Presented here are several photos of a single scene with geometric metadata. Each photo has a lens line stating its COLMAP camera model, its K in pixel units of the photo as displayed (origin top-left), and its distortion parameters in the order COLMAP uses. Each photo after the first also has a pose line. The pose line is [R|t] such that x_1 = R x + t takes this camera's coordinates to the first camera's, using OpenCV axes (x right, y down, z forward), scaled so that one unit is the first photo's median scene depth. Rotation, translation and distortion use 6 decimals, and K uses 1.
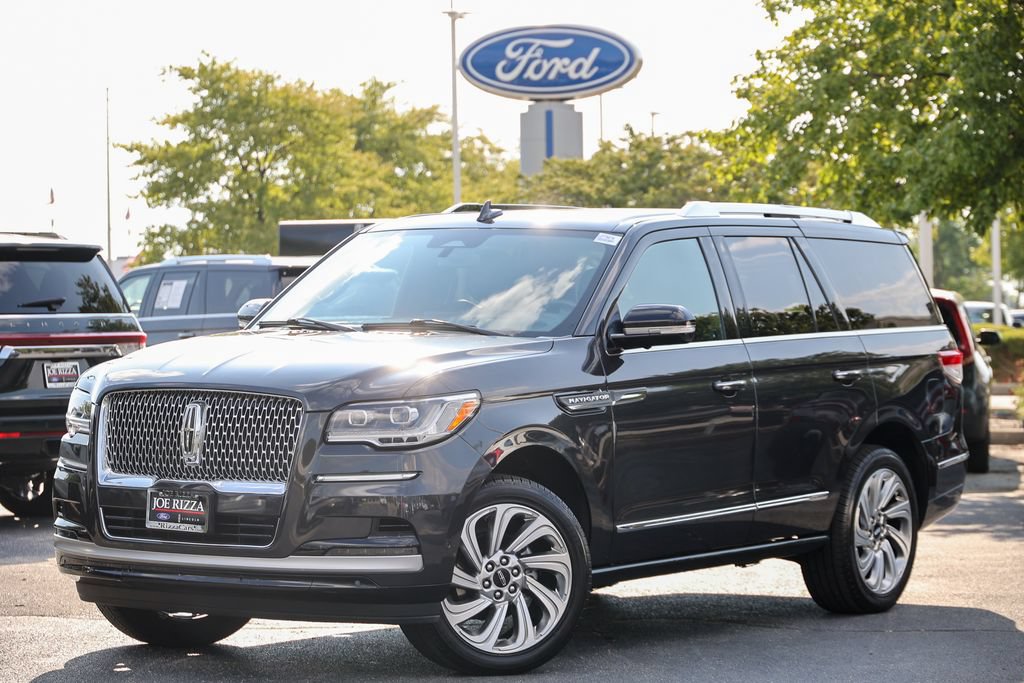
lens RADIAL K [[3695.6, 0, 511.8], [0, 3695.6, 340.9], [0, 0, 1]] dist [-0.232106, -1.044831]
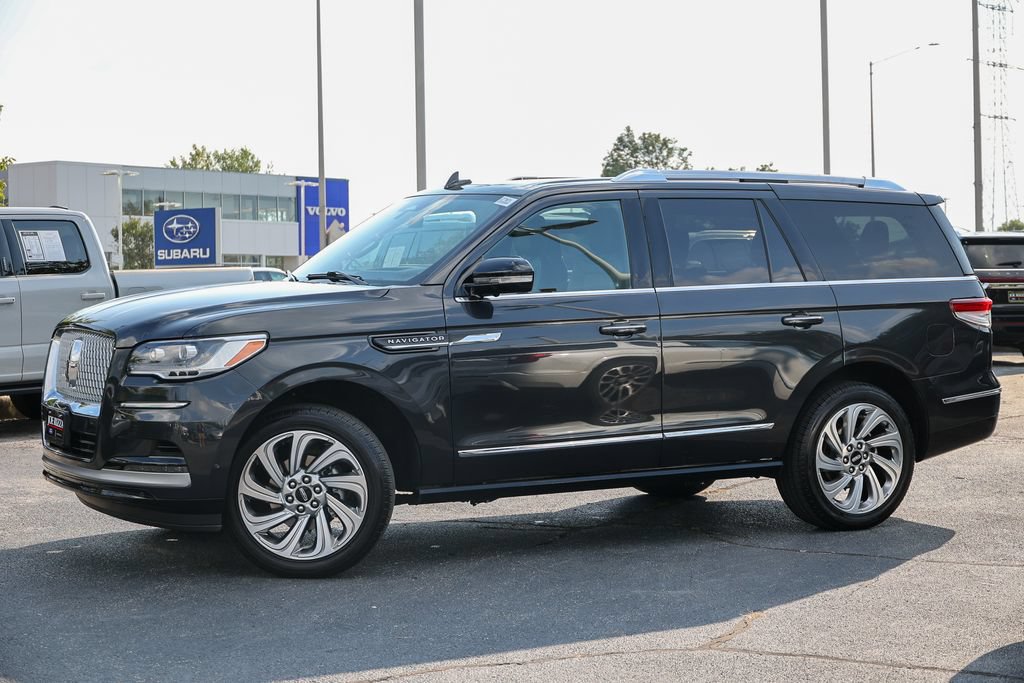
lens RADIAL K [[2018.5, 0, 486.4], [0, 2018.5, 340.6], [0, 0, 1]] dist [-0.022349, -0.042130]
pose [[0.878145, 0.015700, -0.478137, 0.347545], [-0.003000, 0.999622, 0.027314, -0.001275], [0.478385, -0.022552, 0.877861, 0.472659]]
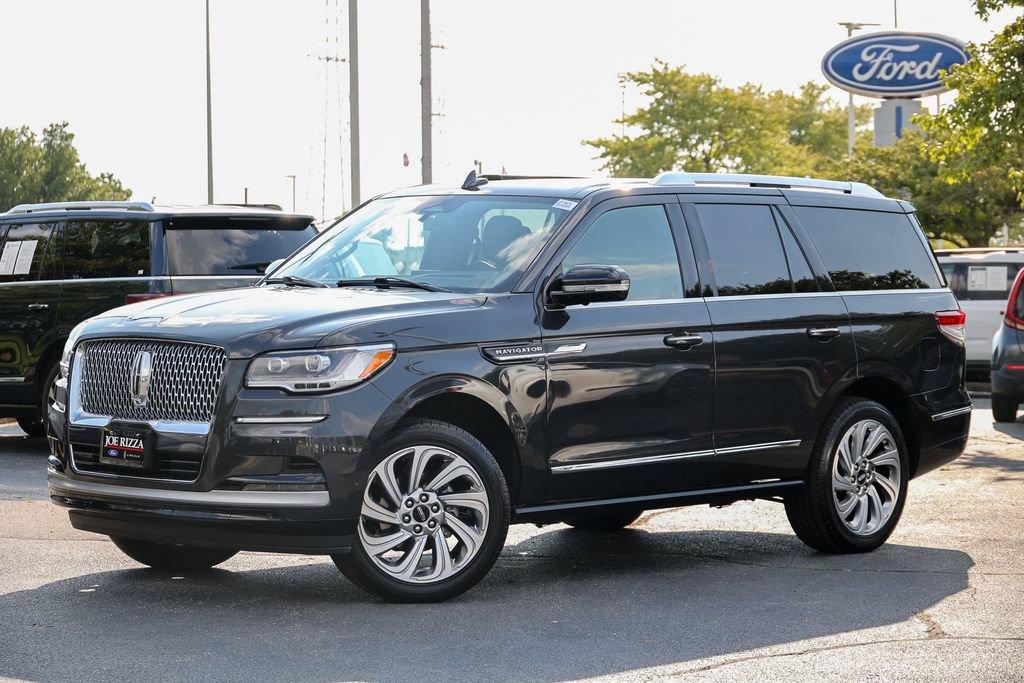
lens RADIAL K [[3076.1, 0, 511.3], [0, 3076.1, 340.1], [0, 0, 1]] dist [0.012507, -0.738118]
pose [[0.985948, 0.010009, -0.166749, 0.174194], [-0.008240, 0.999902, 0.011298, 0.002388], [0.166846, -0.009765, 0.985935, 0.107654]]
